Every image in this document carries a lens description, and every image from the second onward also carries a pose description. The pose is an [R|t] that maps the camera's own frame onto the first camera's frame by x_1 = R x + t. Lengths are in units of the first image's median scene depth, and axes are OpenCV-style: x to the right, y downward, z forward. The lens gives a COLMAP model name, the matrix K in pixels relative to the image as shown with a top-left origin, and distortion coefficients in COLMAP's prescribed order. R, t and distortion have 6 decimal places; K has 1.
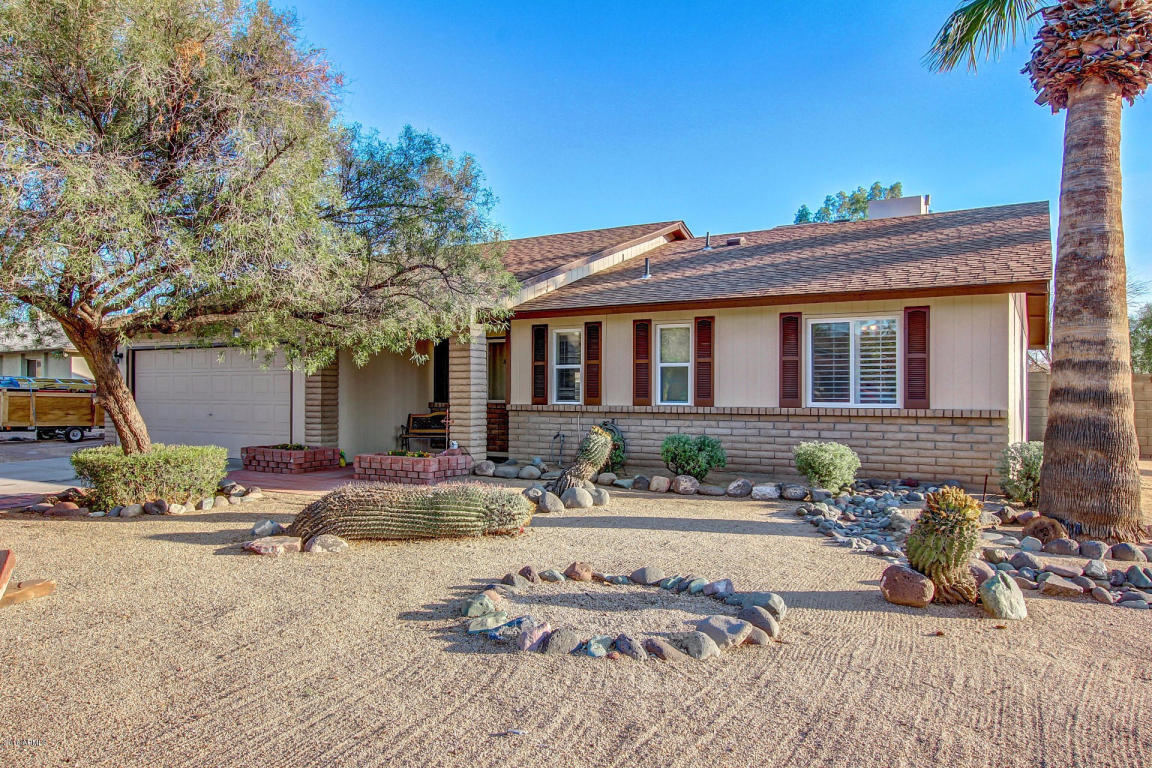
lens RADIAL K [[783.8, 0, 576.0], [0, 783.8, 384.0], [0, 0, 1]] dist [-0.007726, -0.001602]
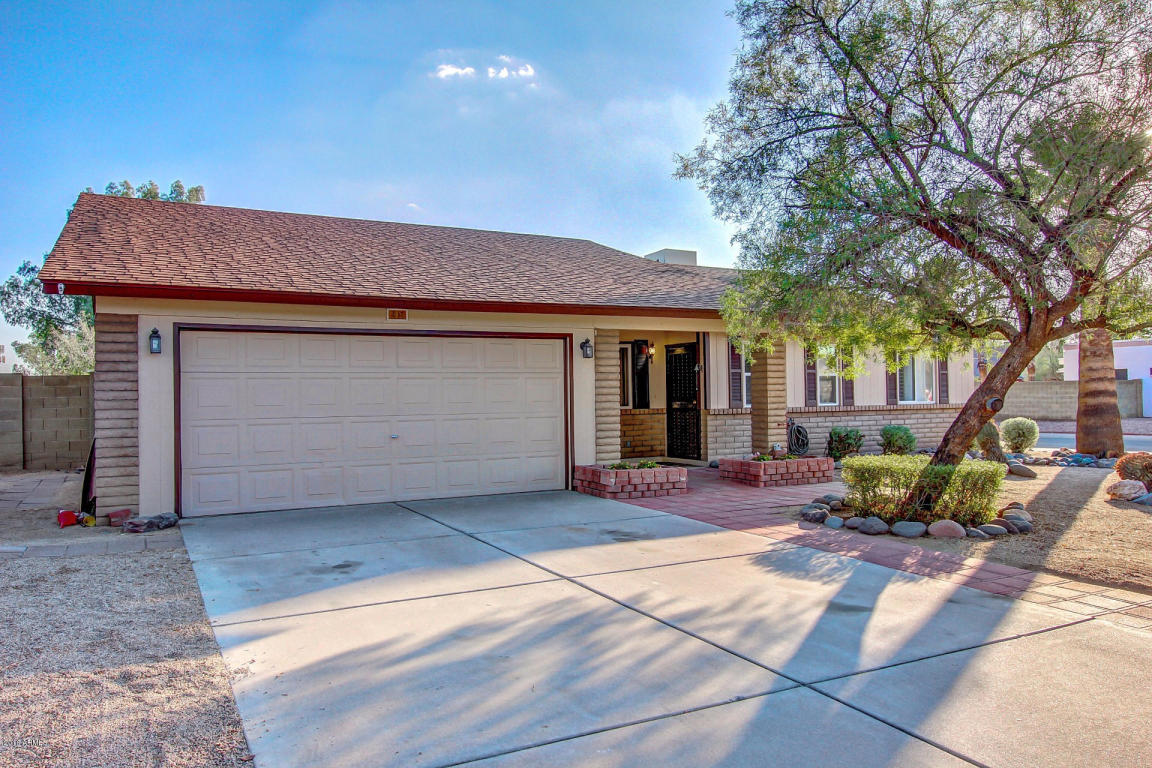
lens RADIAL K [[783.8, 0, 576.0], [0, 783.8, 384.0], [0, 0, 1]] dist [-0.007726, -0.001602]
pose [[0.520578, 0.005226, 0.853798, -1.243405], [0.002909, 0.999965, -0.007895, 0.000033], [-0.853809, 0.006594, 0.520544, 0.695468]]
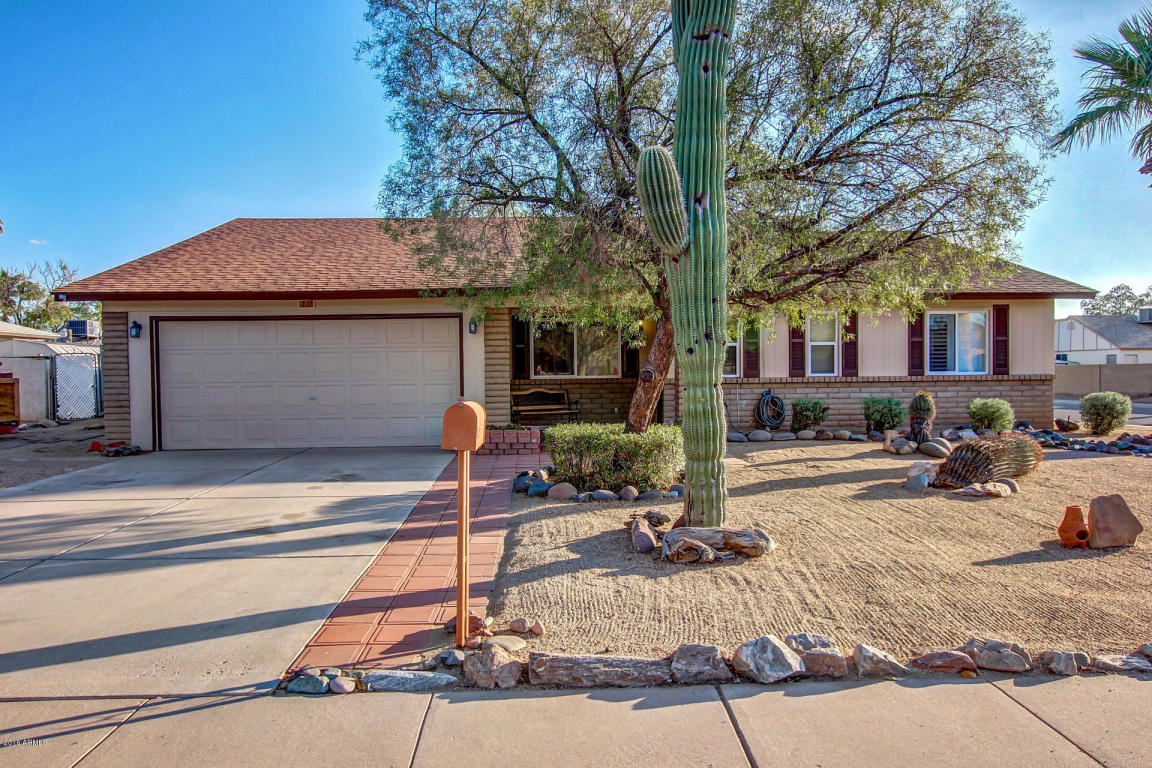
lens RADIAL K [[769.8, 0, 576.0], [0, 769.8, 384.0], [0, 0, 1]] dist [0.002944, 0.000538]
pose [[0.839316, -0.024672, 0.543084, -0.894200], [0.005208, 0.999289, 0.037349, -0.008264], [-0.543619, -0.028519, 0.838847, 0.188752]]
